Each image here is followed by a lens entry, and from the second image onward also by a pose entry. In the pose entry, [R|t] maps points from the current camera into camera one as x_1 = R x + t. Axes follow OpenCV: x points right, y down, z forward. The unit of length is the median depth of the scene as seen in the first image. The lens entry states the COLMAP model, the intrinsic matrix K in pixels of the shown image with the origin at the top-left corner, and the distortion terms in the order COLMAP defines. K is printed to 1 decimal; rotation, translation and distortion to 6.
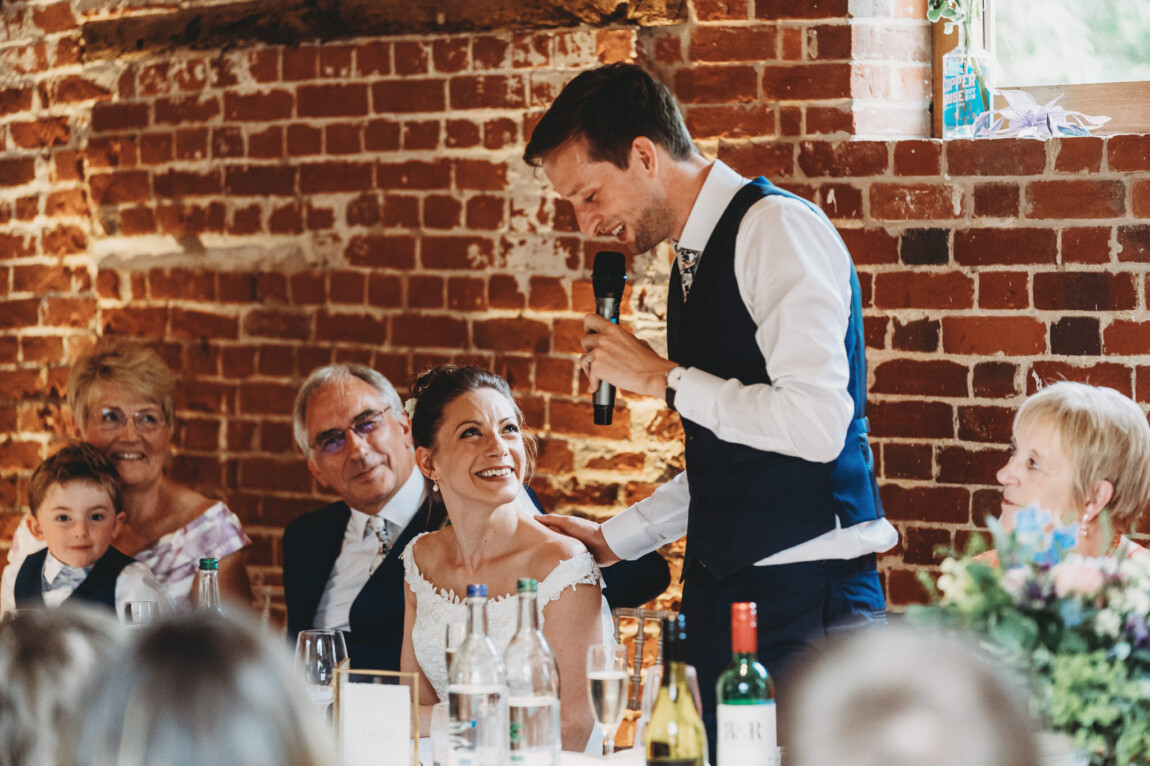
lens RADIAL K [[4314.3, 0, 575.0], [0, 4314.3, 383.0], [0, 0, 1]] dist [0.018714, 1.203575]
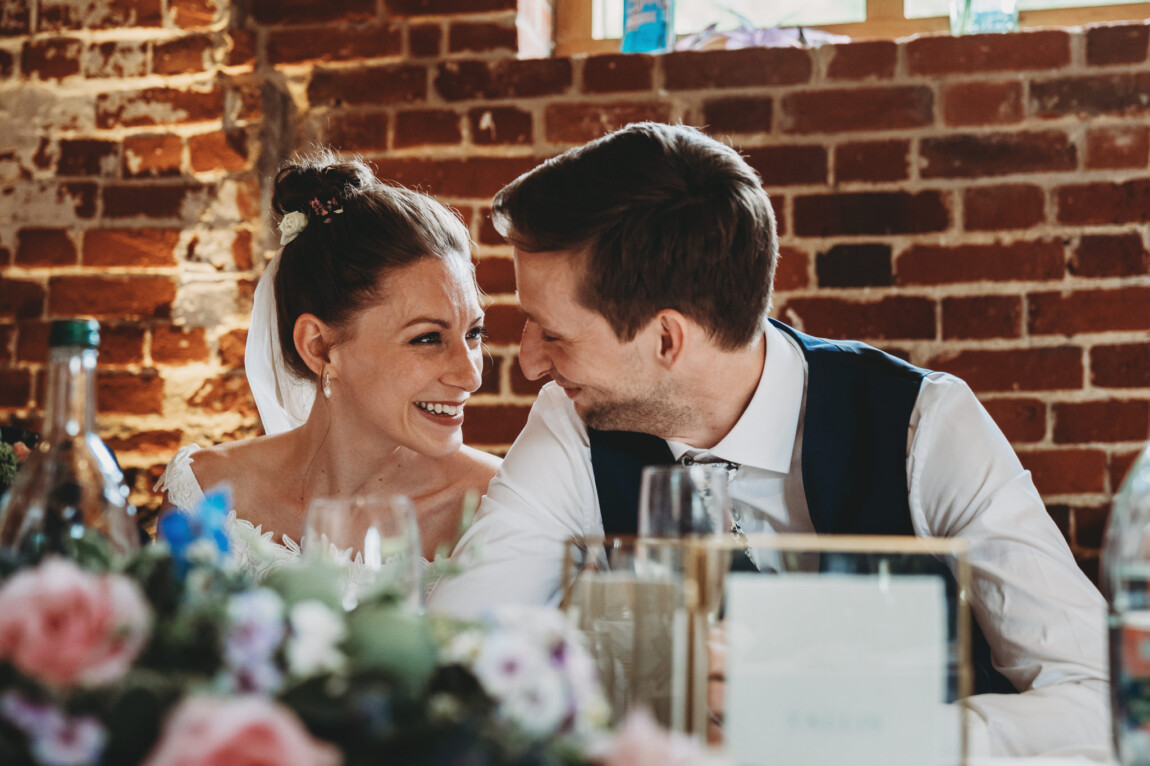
lens RADIAL K [[1640.1, 0, 575.0], [0, 1640.1, 383.0], [0, 0, 1]] dist [0.017038, 0.022315]
pose [[0.832072, 0.086634, 0.547861, -0.099429], [-0.002956, 0.988406, -0.151808, 0.057400], [-0.554660, 0.124696, 0.822680, 0.710726]]
